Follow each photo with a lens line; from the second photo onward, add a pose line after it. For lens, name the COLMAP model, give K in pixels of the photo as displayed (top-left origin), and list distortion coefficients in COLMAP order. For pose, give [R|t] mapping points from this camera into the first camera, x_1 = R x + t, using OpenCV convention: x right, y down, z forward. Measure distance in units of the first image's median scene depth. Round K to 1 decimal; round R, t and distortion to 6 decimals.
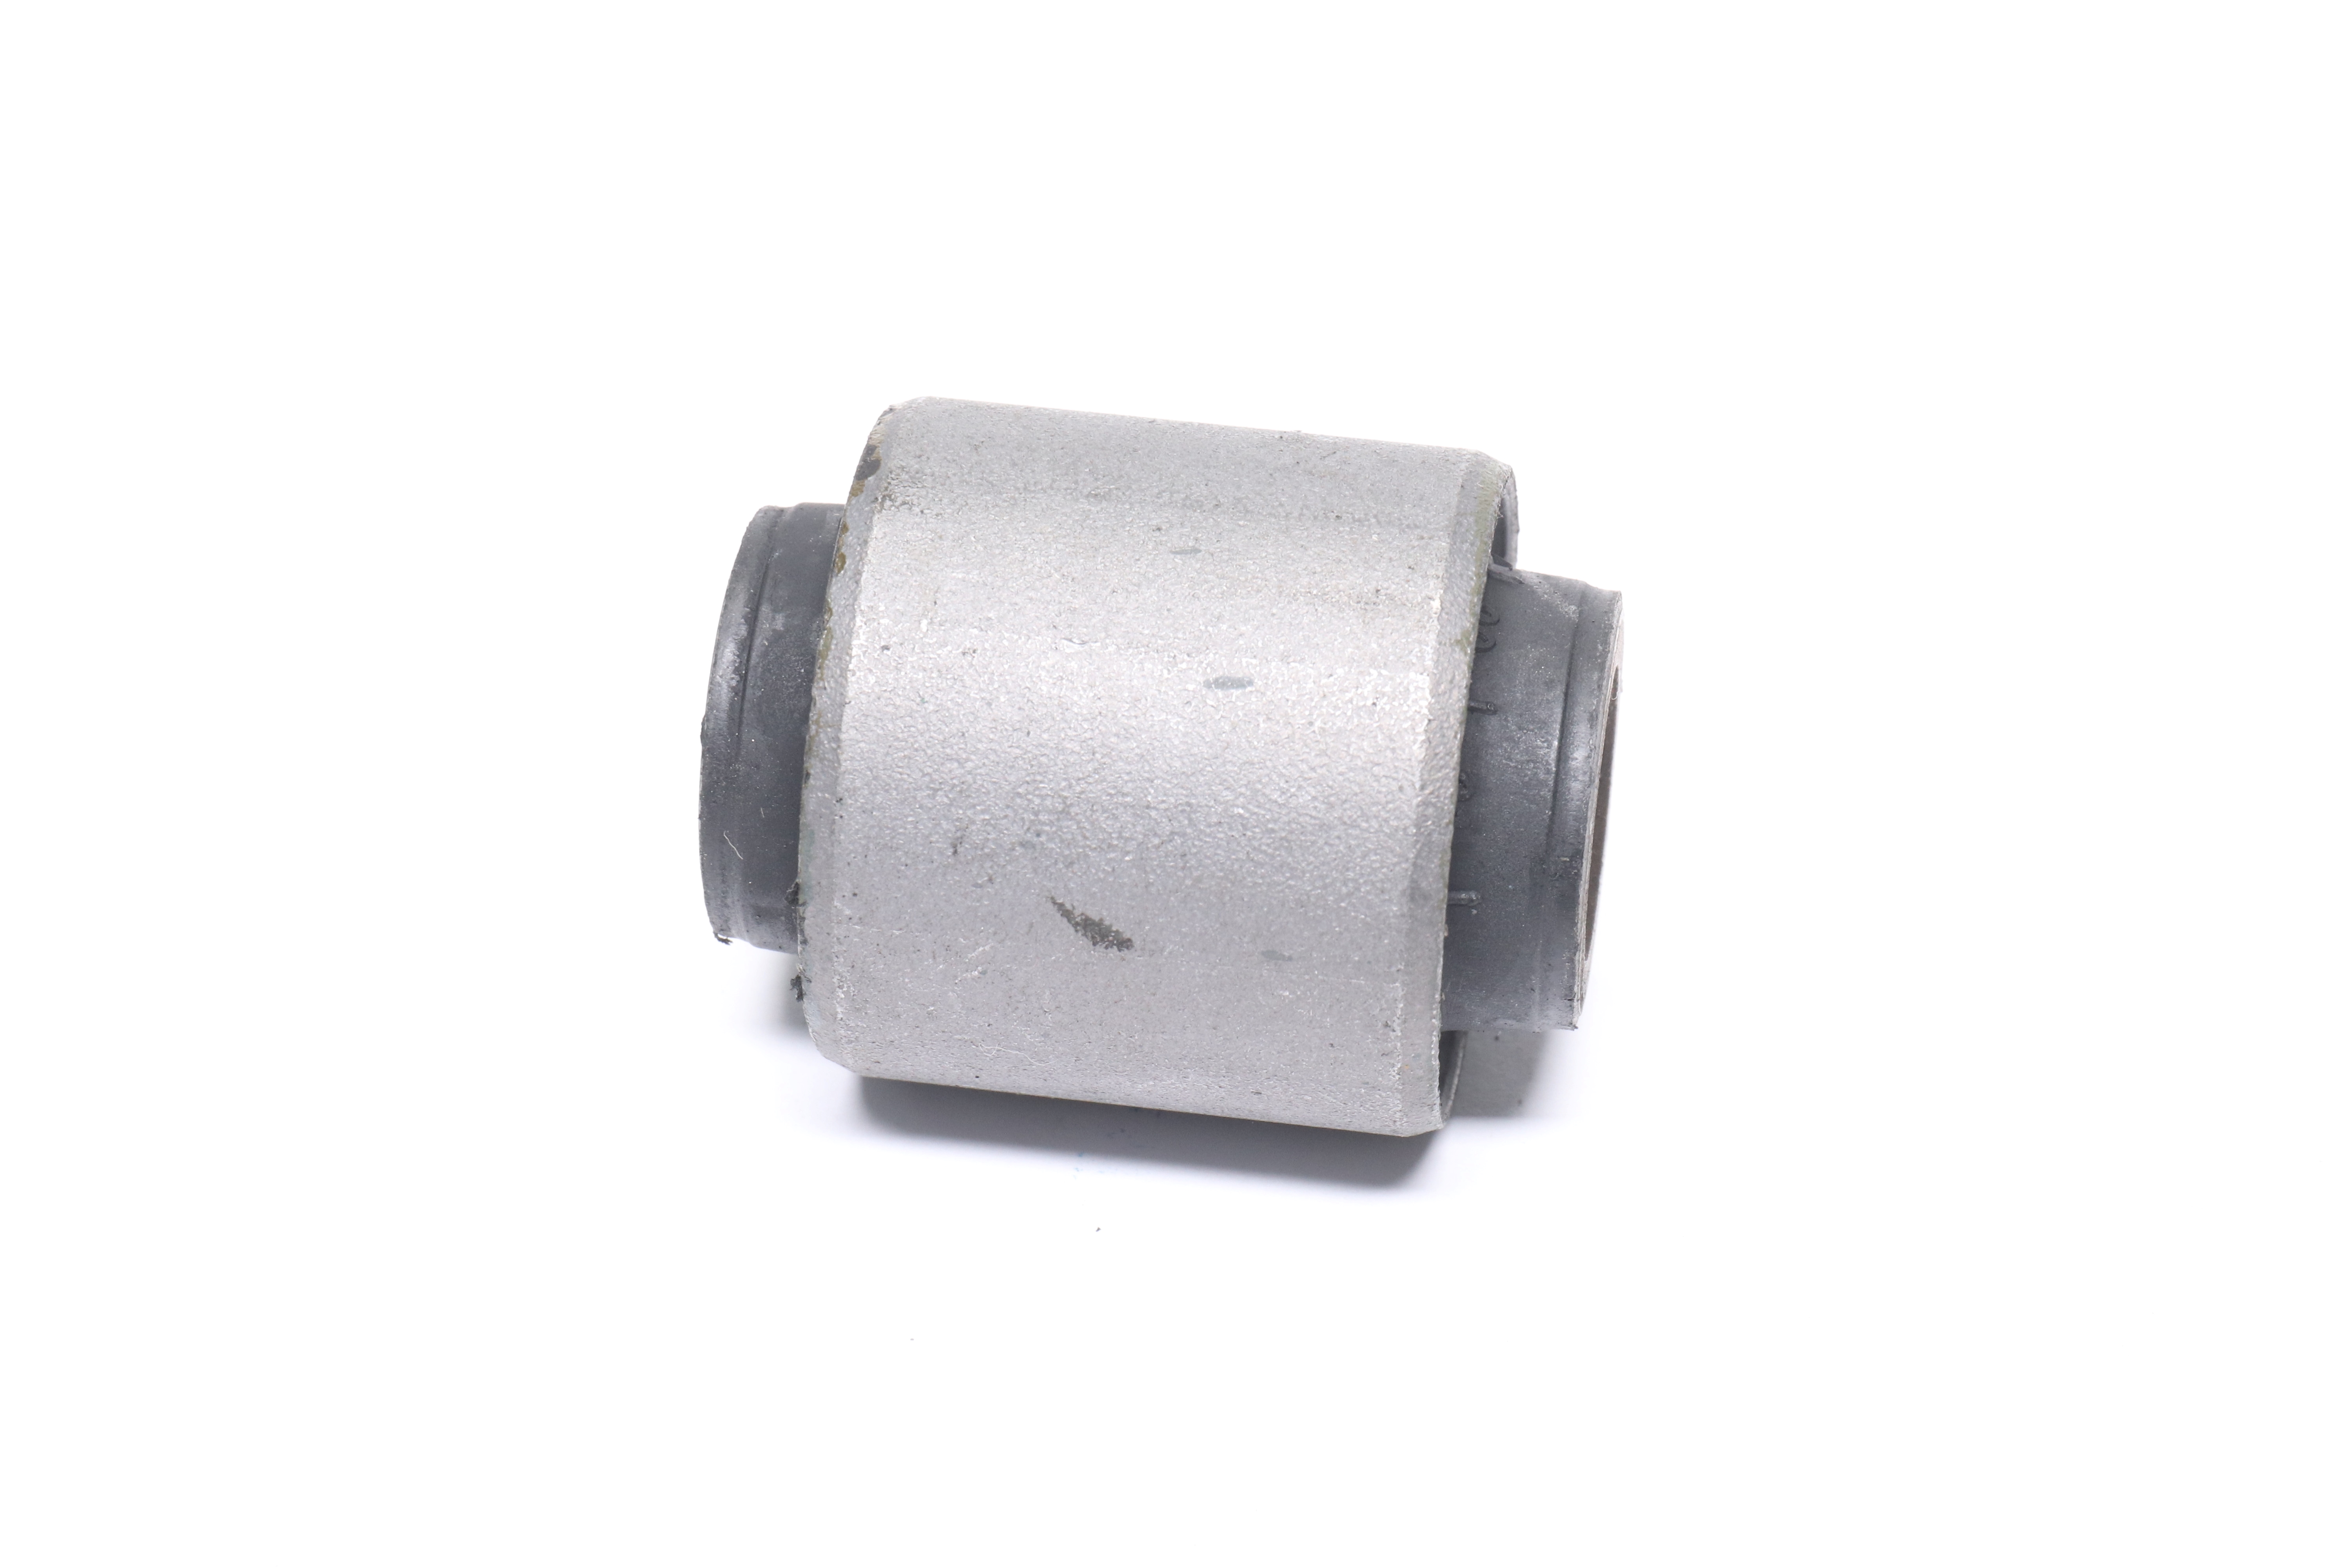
lens RADIAL K [[7671.4, 0, 1173.7], [0, 7671.4, 791.0], [0, 0, 1]] dist [0.152700, 0.000000]
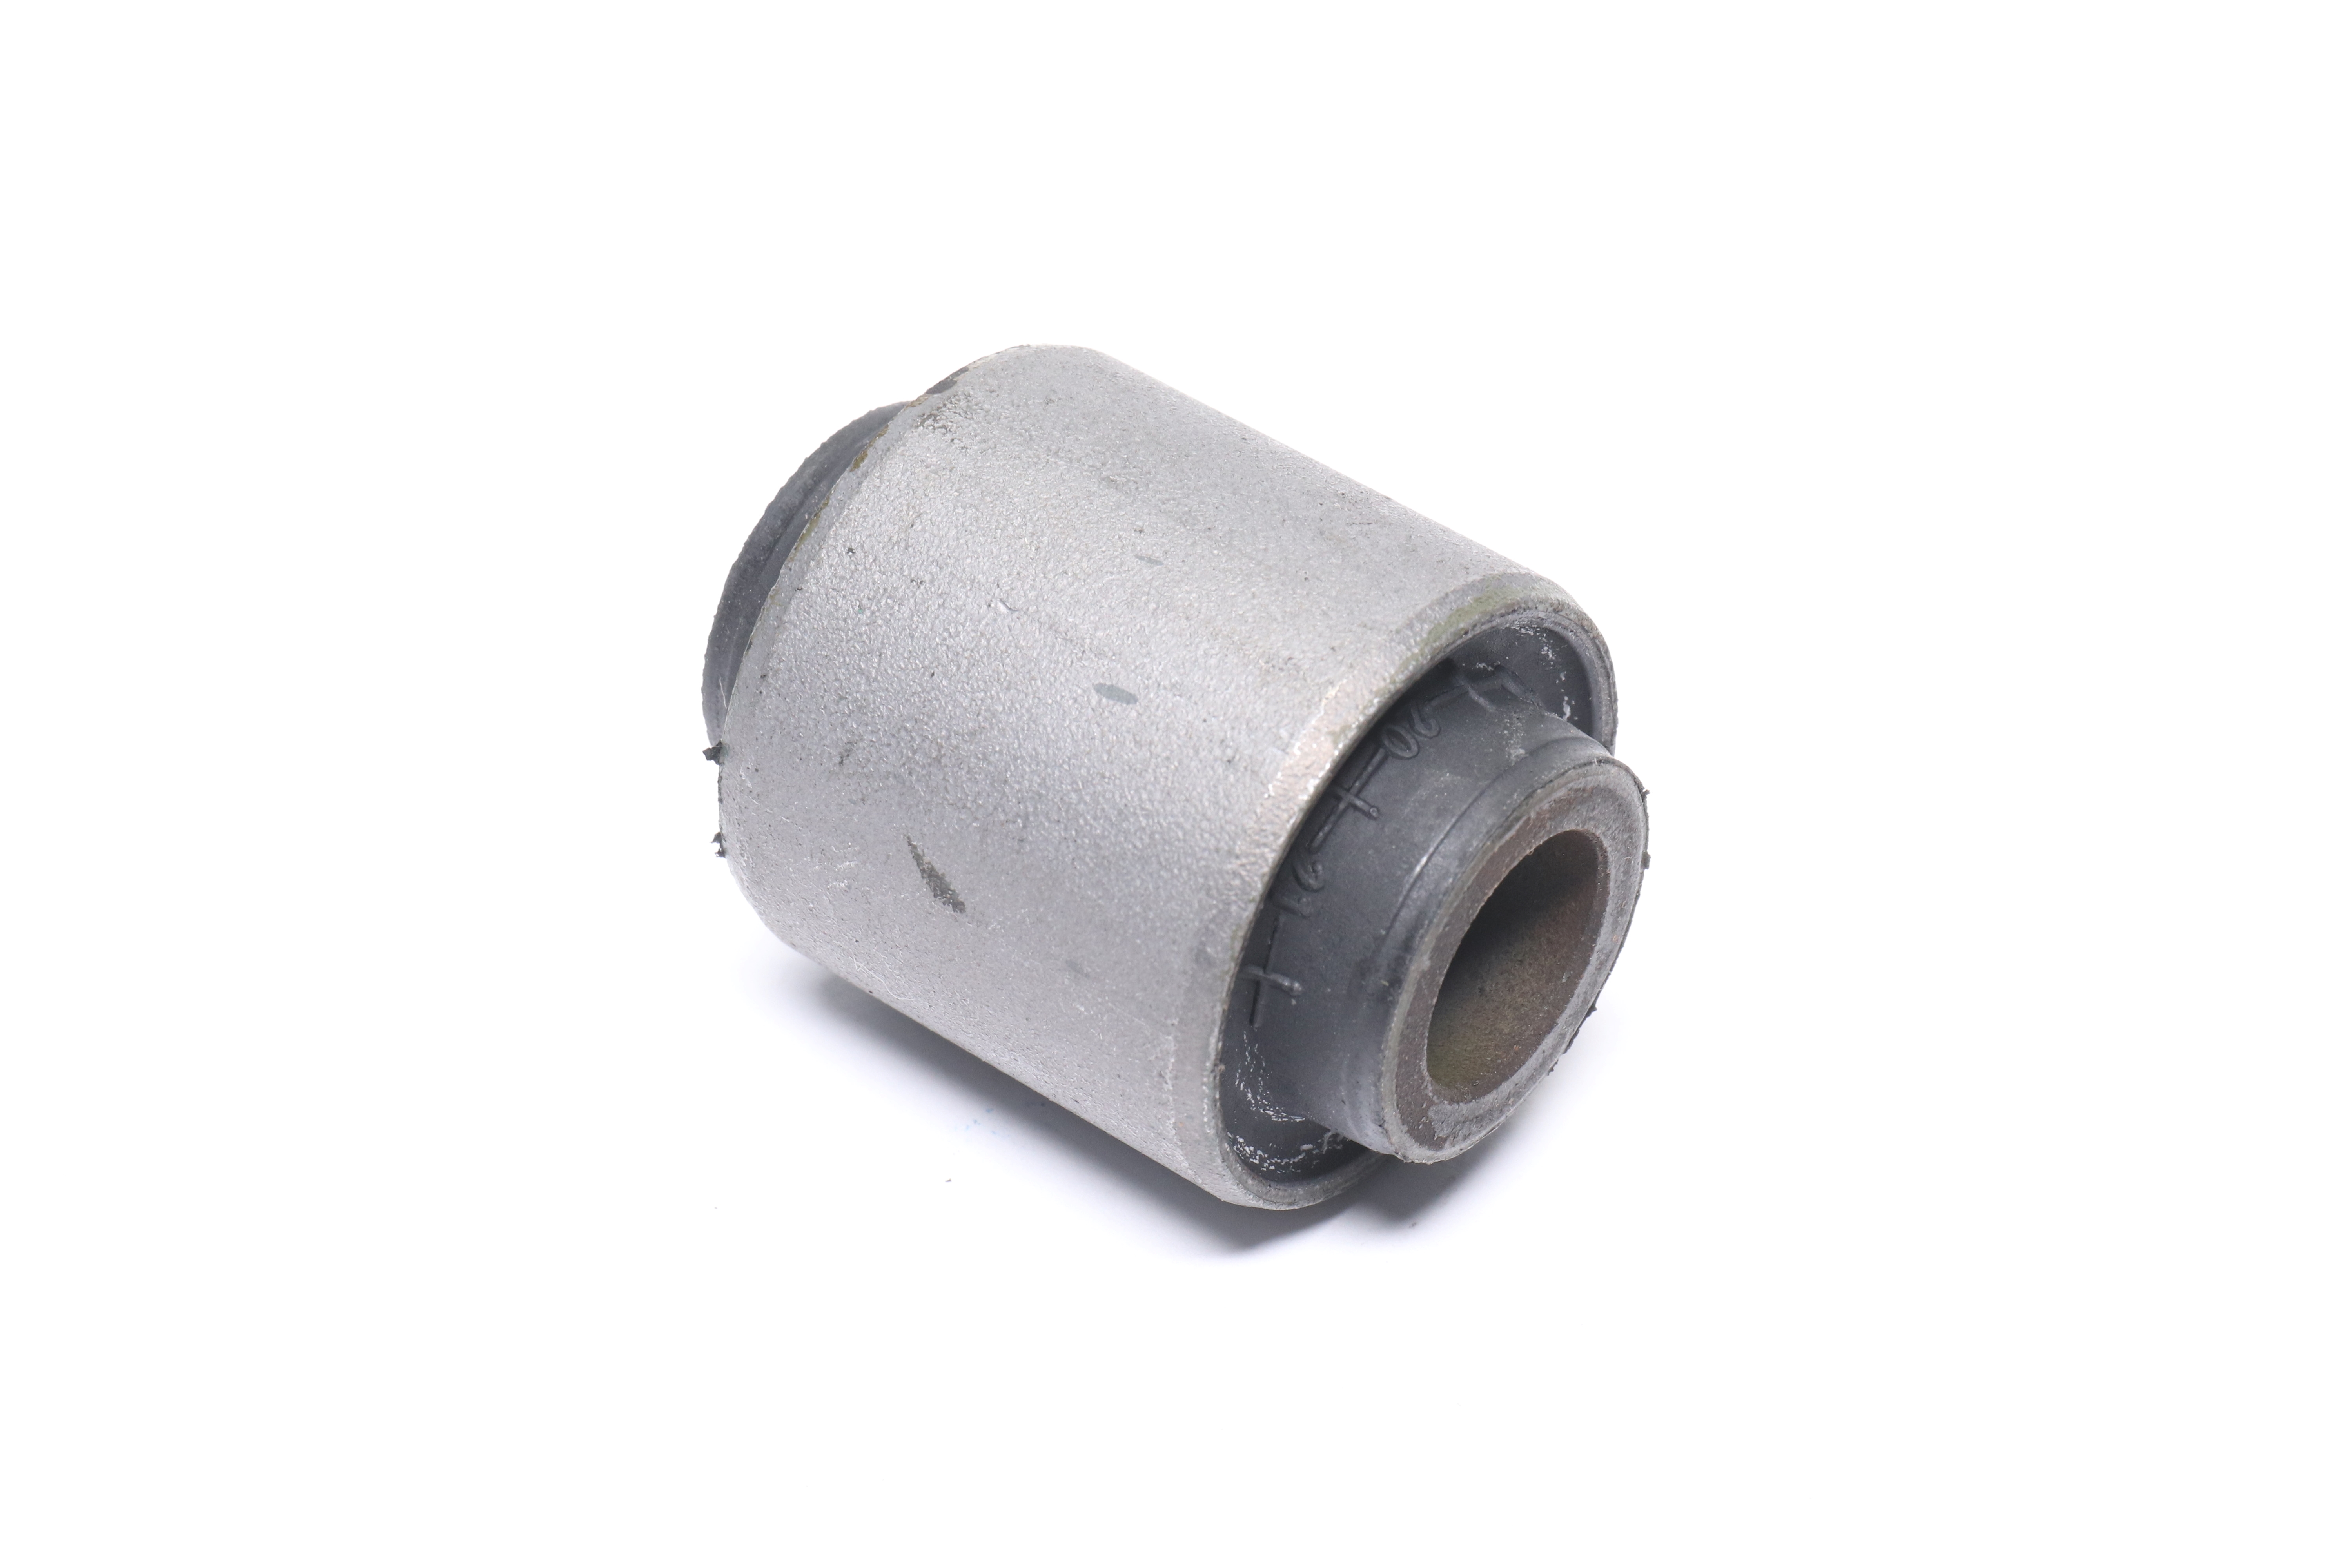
lens RADIAL K [[7671.4, 0, 1176.5], [0, 7671.4, 782.1], [0, 0, 1]] dist [0.152700, 0.000000]
pose [[0.831779, 0.334129, -0.443285, 0.457921], [-0.331948, 0.939438, 0.085243, -0.090531], [0.444921, 0.076244, 0.892318, 0.113861]]
